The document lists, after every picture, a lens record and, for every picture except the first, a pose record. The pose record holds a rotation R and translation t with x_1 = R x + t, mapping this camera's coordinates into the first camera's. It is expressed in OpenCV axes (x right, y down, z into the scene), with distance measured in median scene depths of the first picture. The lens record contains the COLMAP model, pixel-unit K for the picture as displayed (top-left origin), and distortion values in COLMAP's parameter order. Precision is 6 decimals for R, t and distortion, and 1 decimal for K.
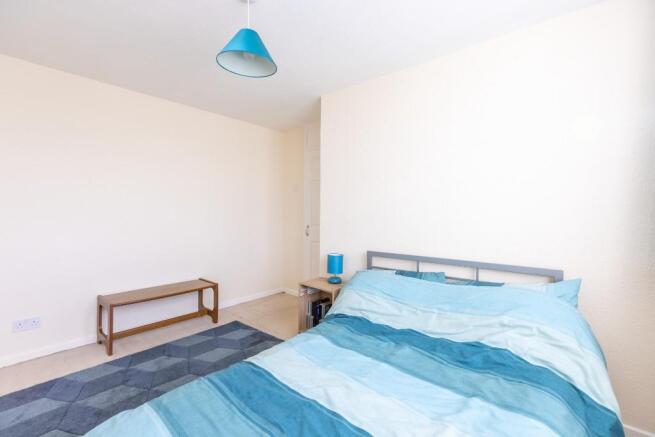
lens RADIAL K [[295.6, 0, 327.5], [0, 295.6, 218.5], [0, 0, 1]] dist [-0.000221, -0.000238]
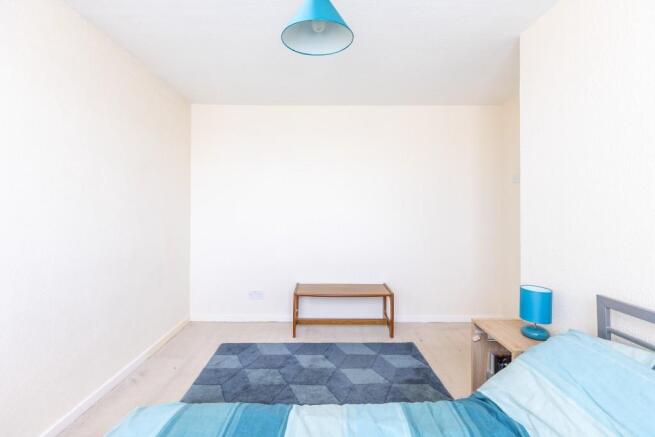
lens RADIAL K [[296.5, 0, 334.4], [0, 296.5, 206.8], [0, 0, 1]] dist [0.000604, -0.000295]
pose [[0.641037, -0.006348, -0.767484, 0.236884], [-0.015513, 0.999654, -0.021226, -0.024956], [0.767353, 0.025513, 0.640717, 0.324624]]
